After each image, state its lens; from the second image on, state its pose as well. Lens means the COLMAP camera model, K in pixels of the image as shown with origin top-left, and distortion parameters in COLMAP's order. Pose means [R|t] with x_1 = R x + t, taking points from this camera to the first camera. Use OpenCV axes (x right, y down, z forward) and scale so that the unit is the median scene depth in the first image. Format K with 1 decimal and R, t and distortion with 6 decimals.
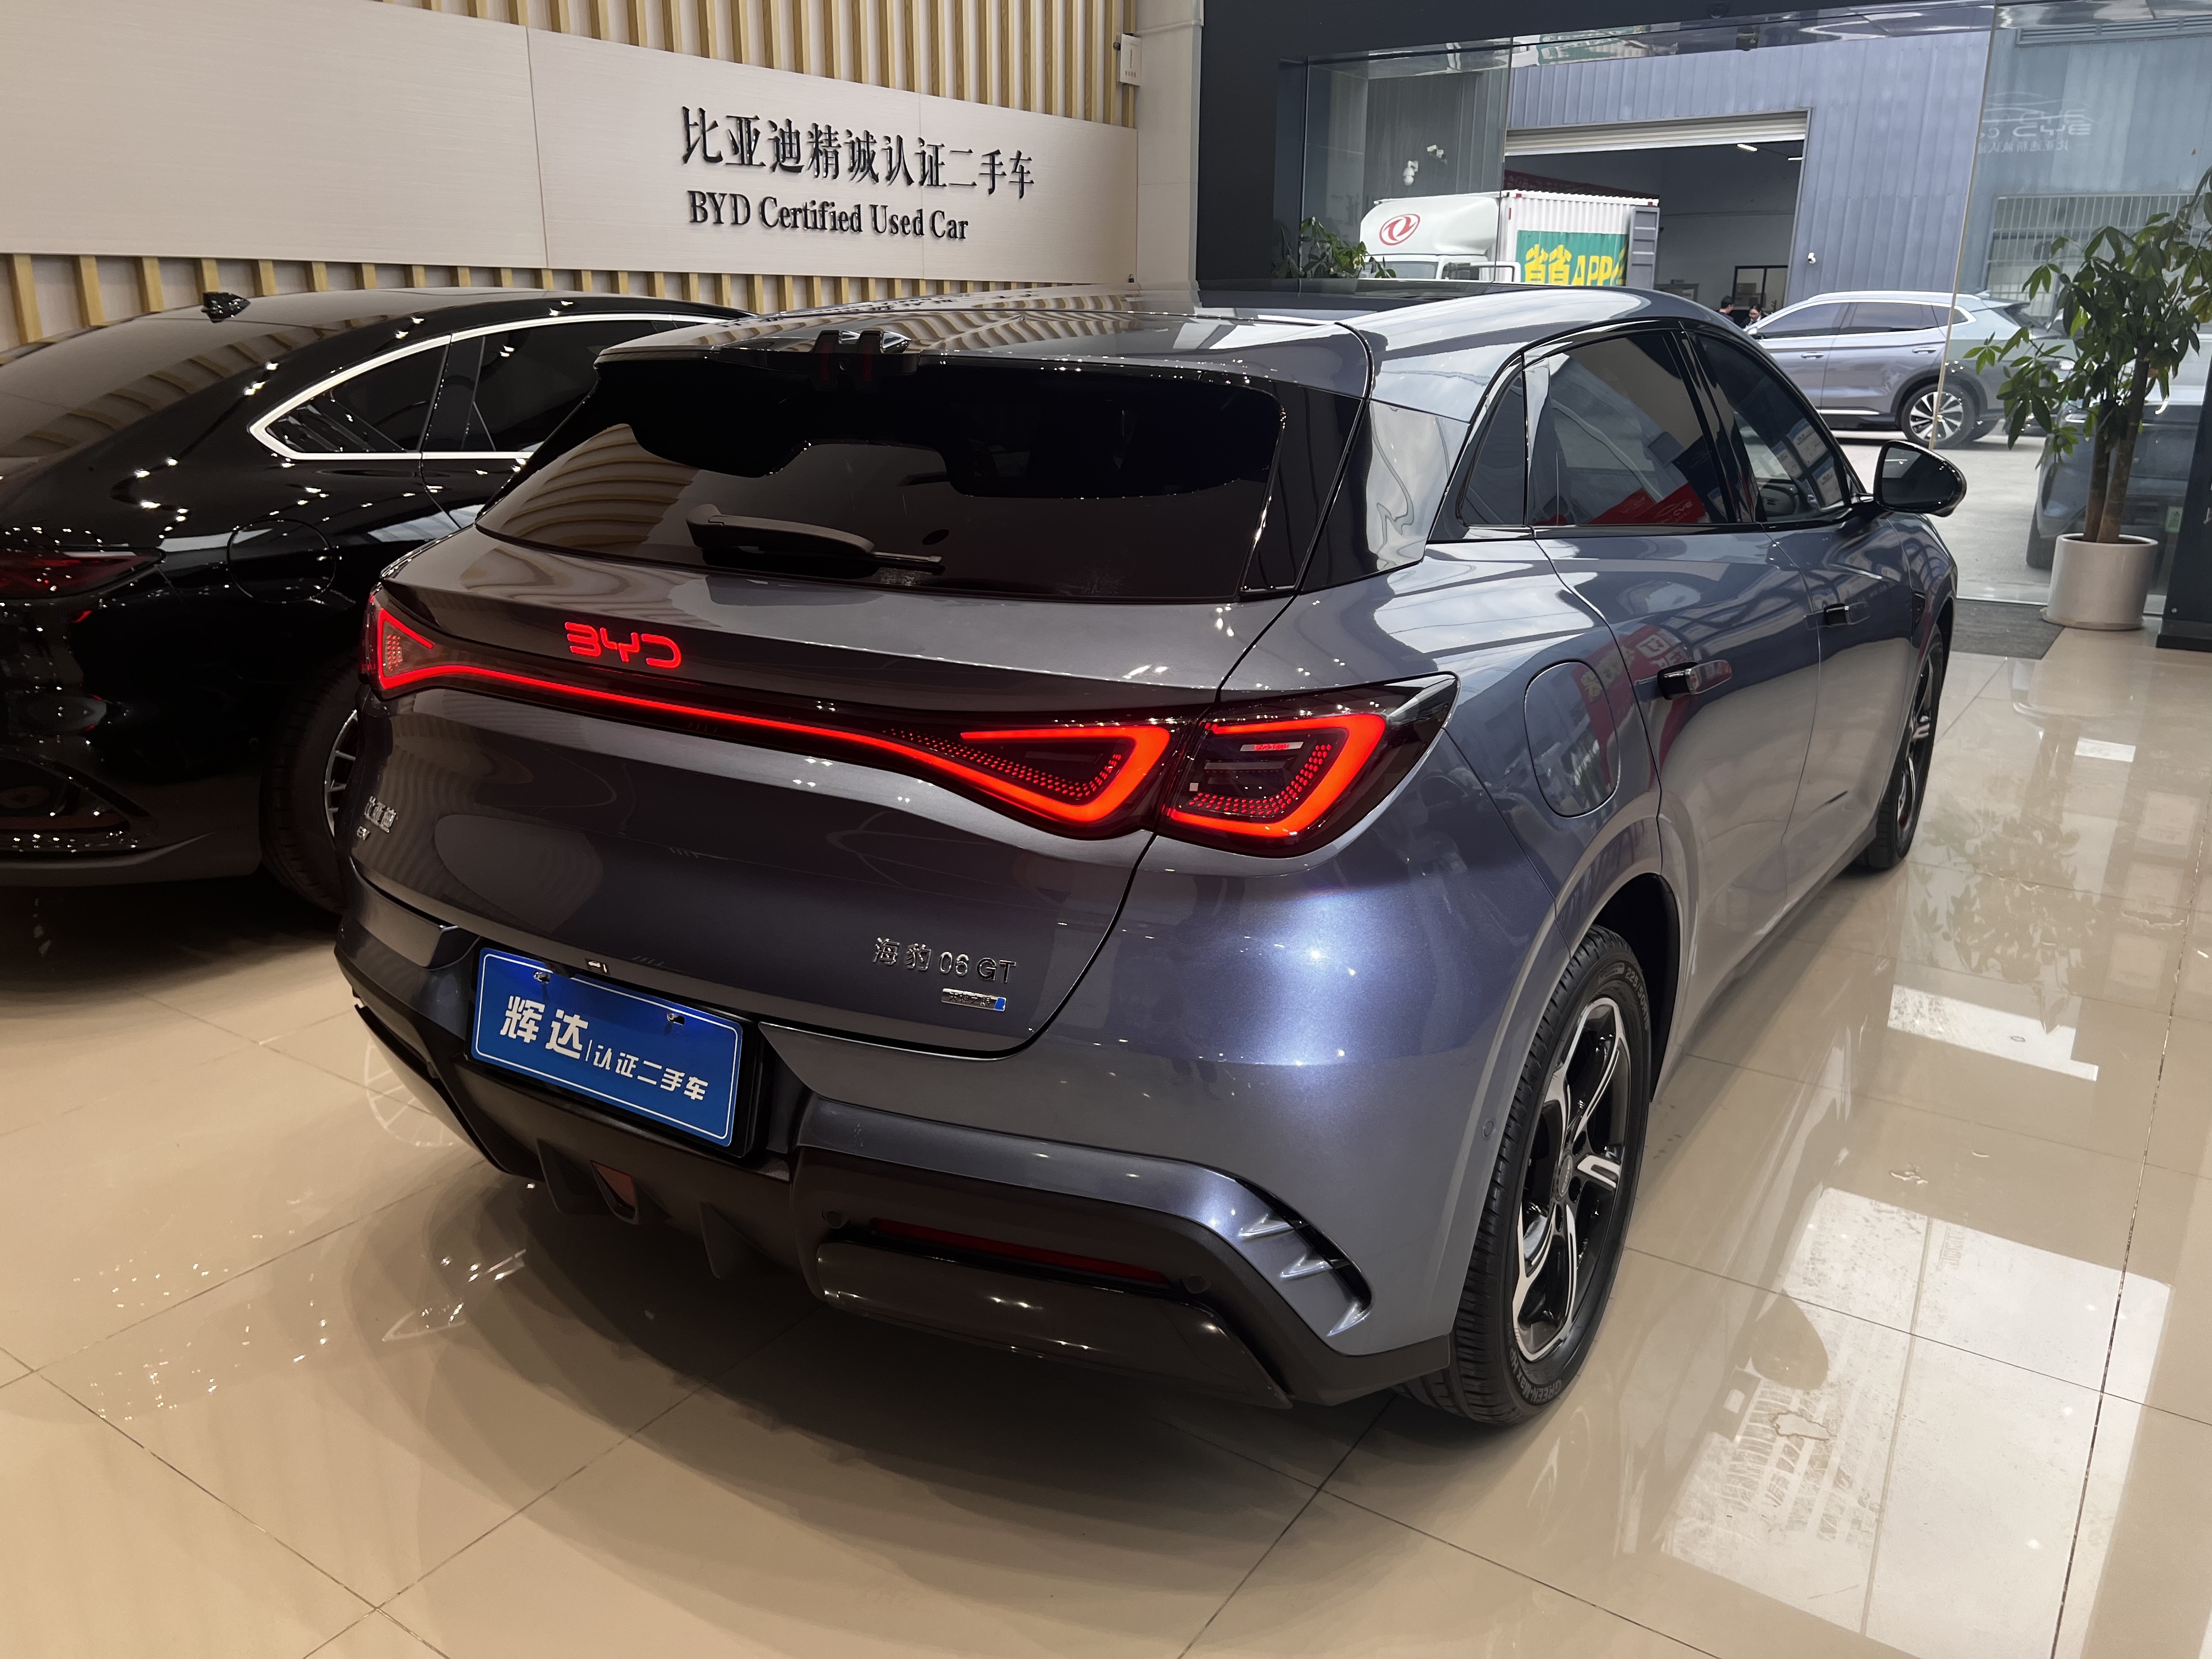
lens RADIAL K [[1674.5, 0, 1080.1], [0, 1674.5, 829.8], [0, 0, 1]] dist [0.055497, -0.065295]
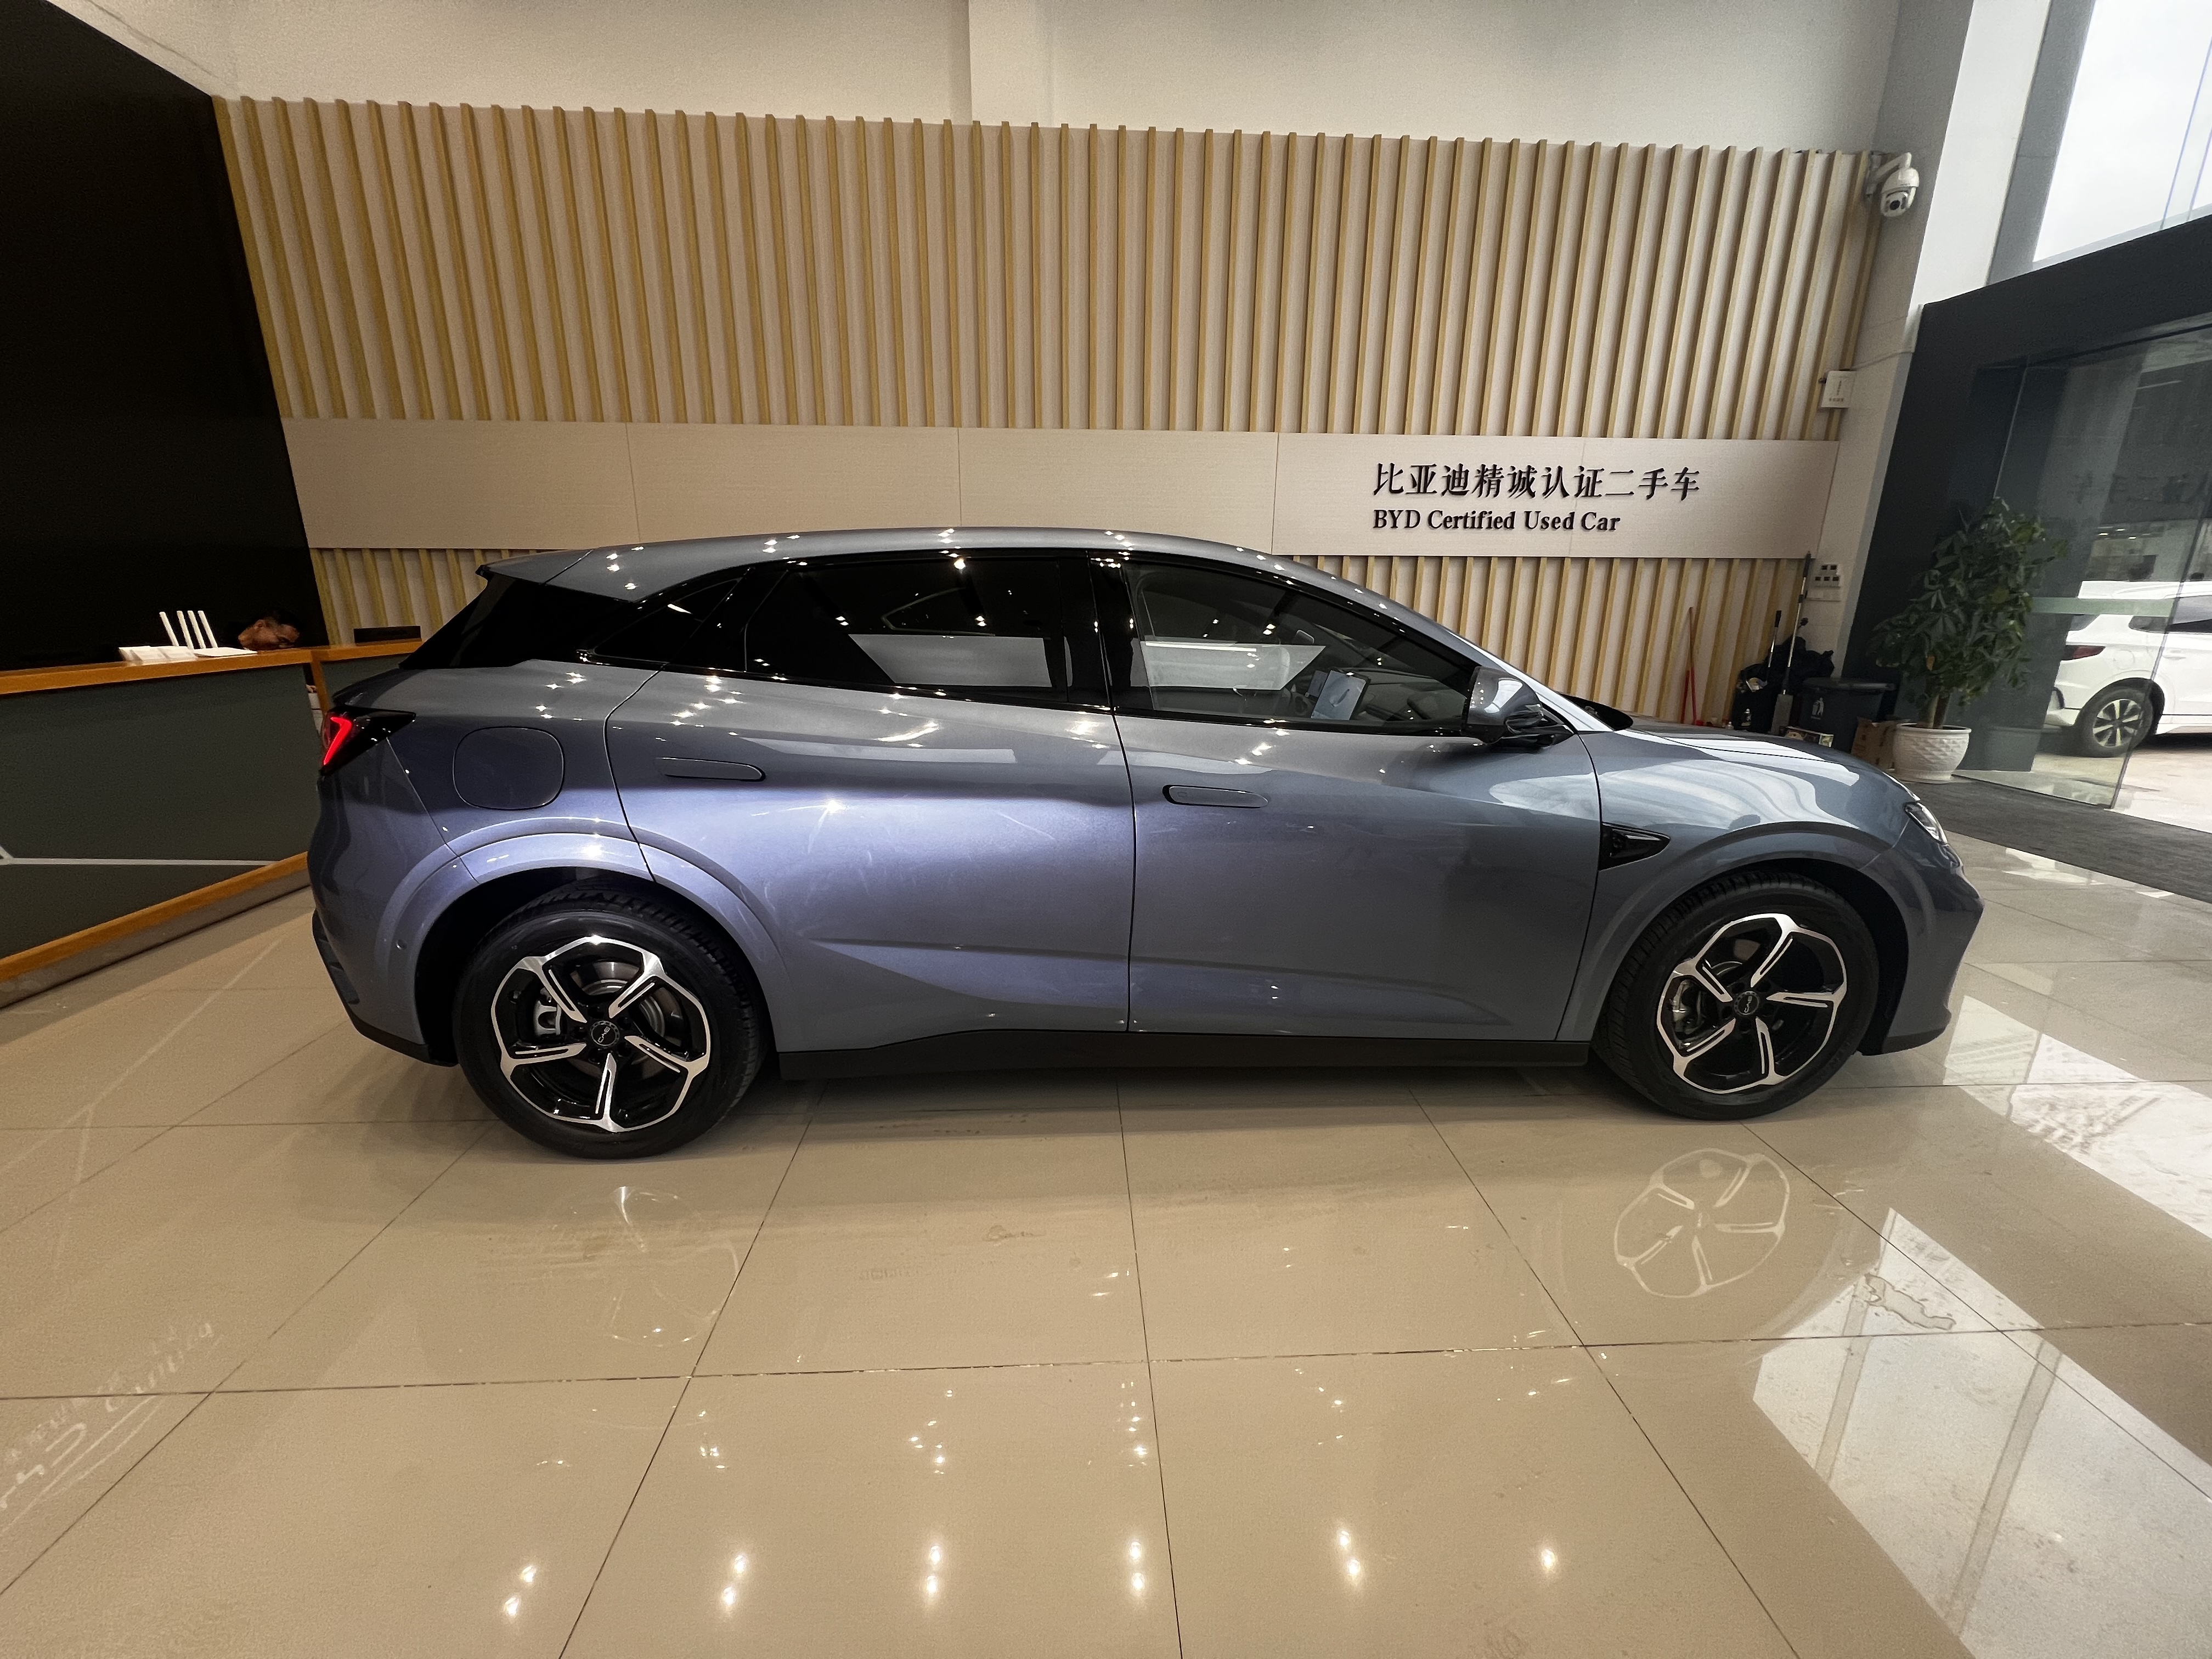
lens RADIAL K [[882.4, 0, 1097.5], [0, 882.4, 829.2], [0, 0, 1]] dist [-0.004820, 0.000685]
pose [[0.601197, 0.209177, -0.771237, 0.338960], [-0.238310, 0.968146, 0.076815, -0.049790], [0.762738, 0.137613, 0.631896, 0.213764]]
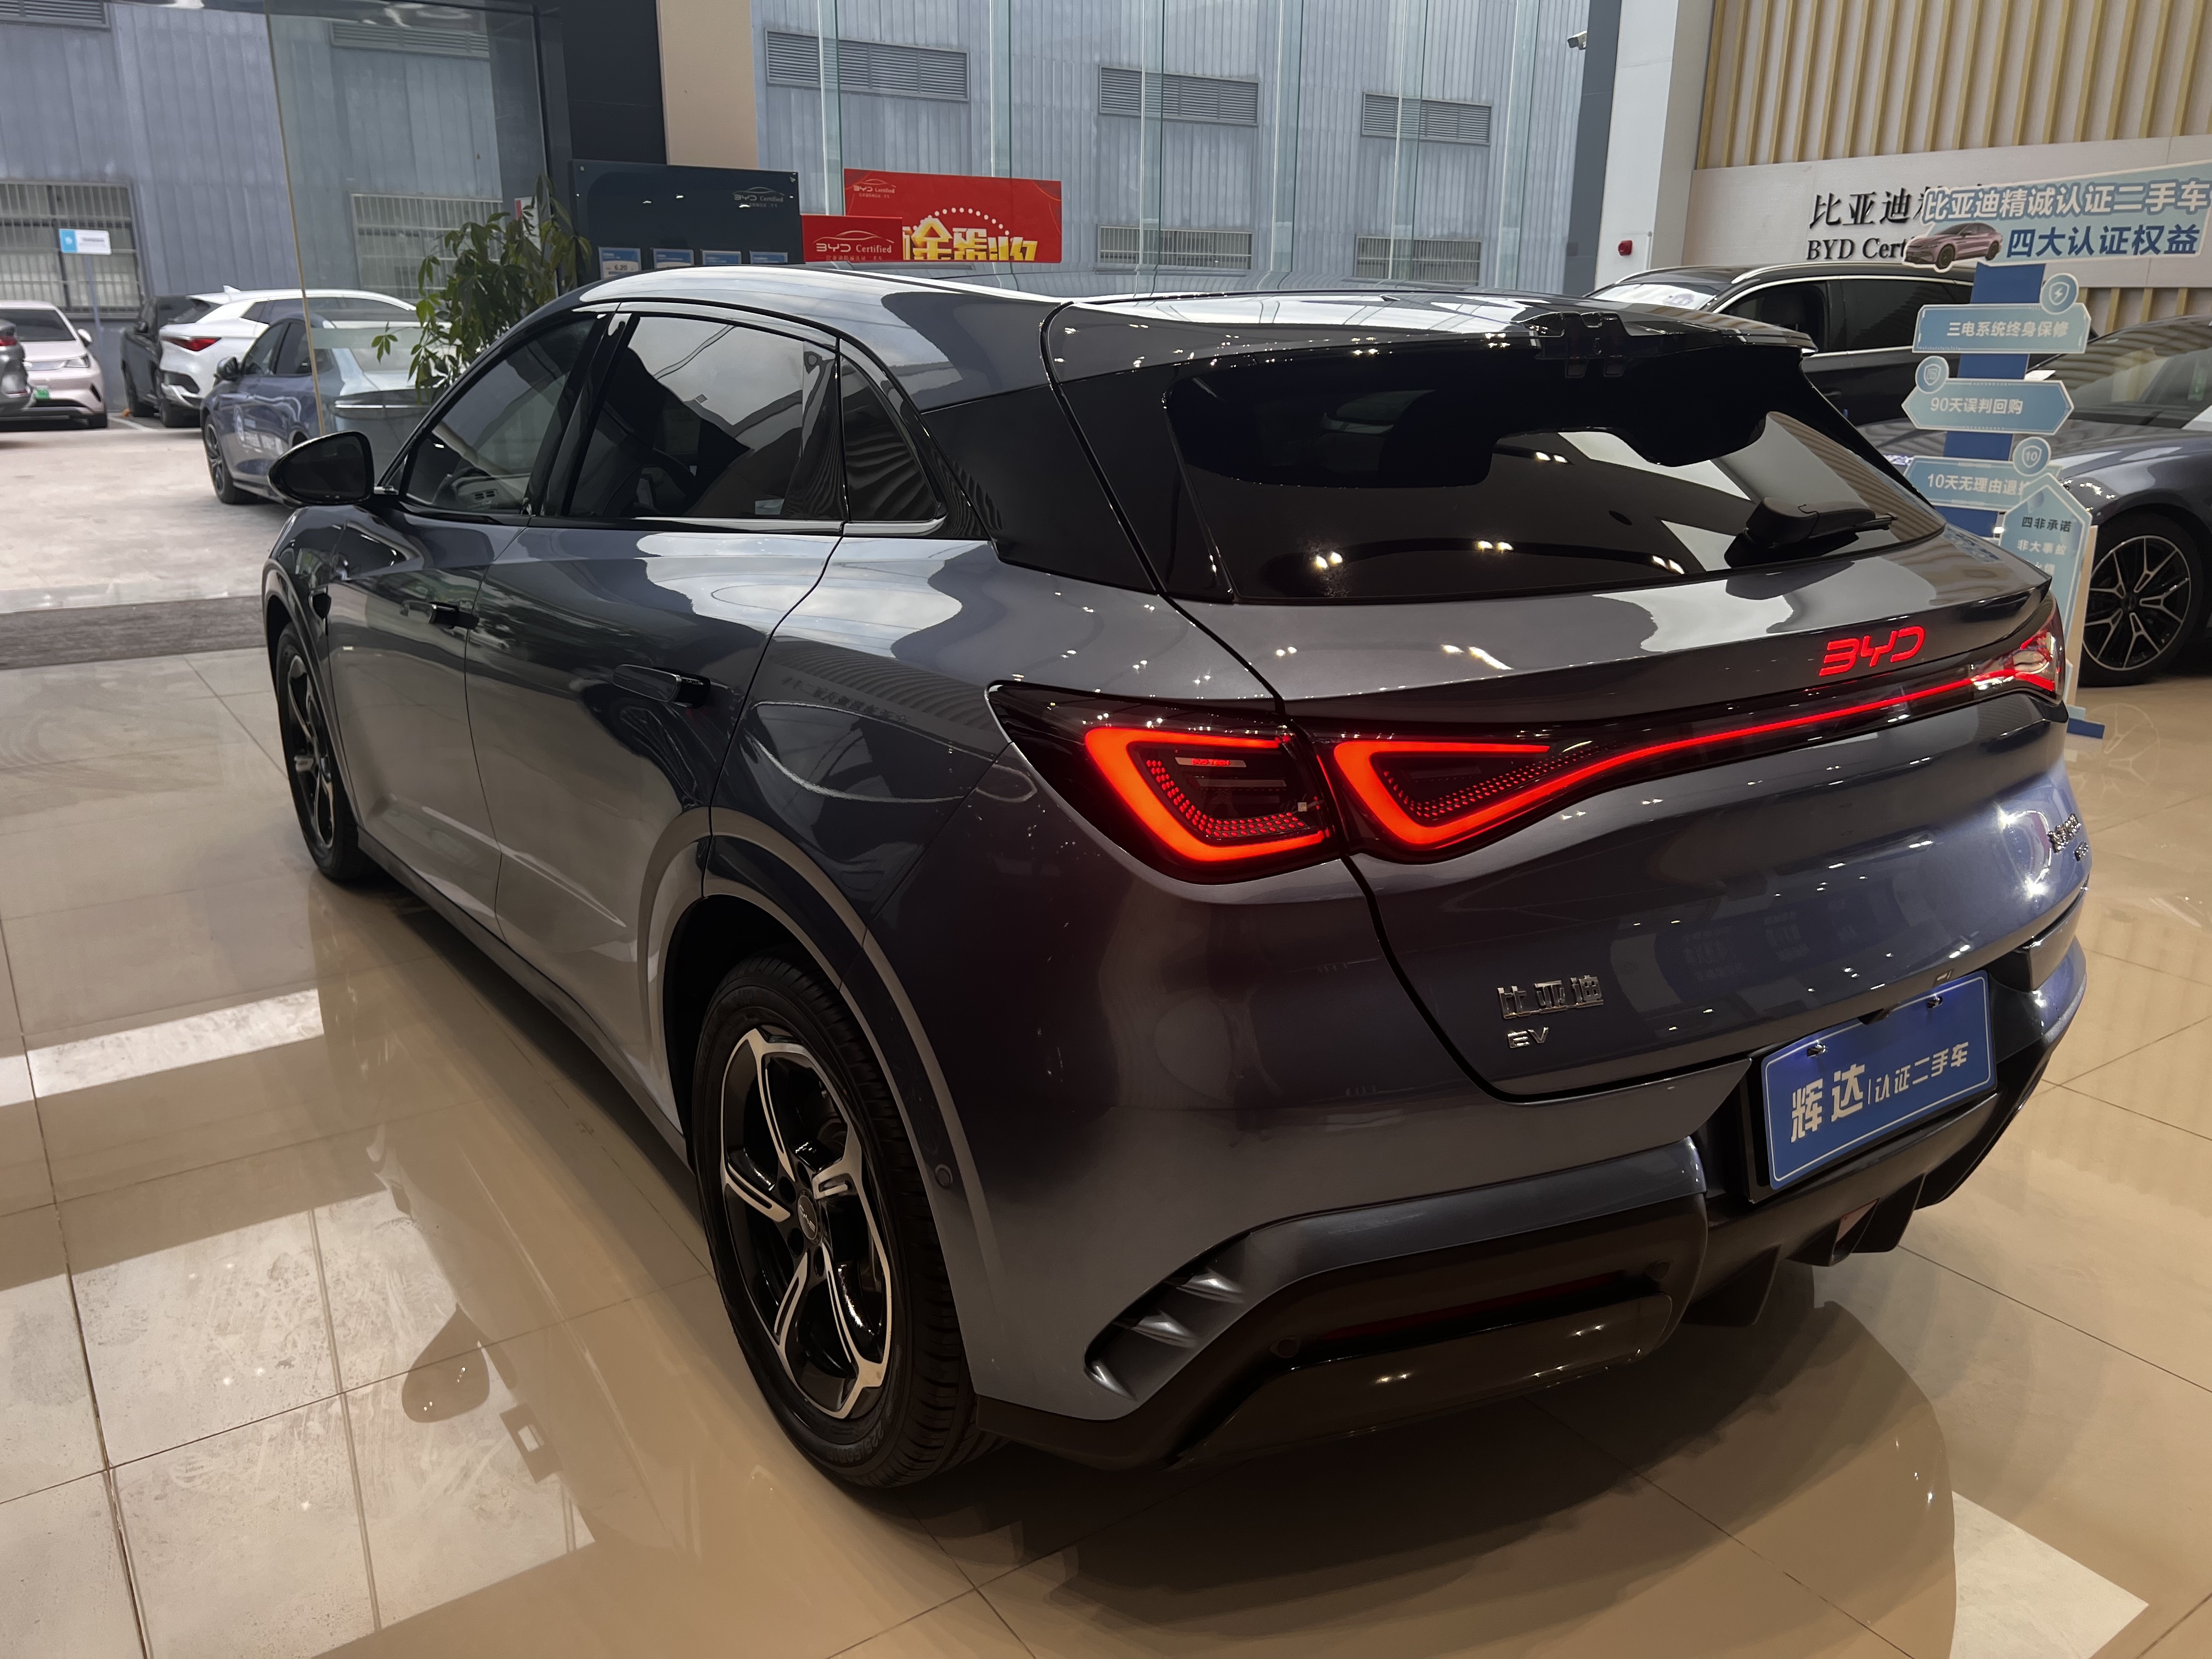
lens RADIAL K [[1674.5, 0, 1094.1], [0, 1674.5, 840.0], [0, 0, 1]] dist [0.055497, -0.065295]
pose [[0.360671, -0.278960, 0.889999, -0.293026], [0.268997, 0.944789, 0.187123, -0.068399], [-0.893060, 0.171918, 0.415797, 0.230692]]
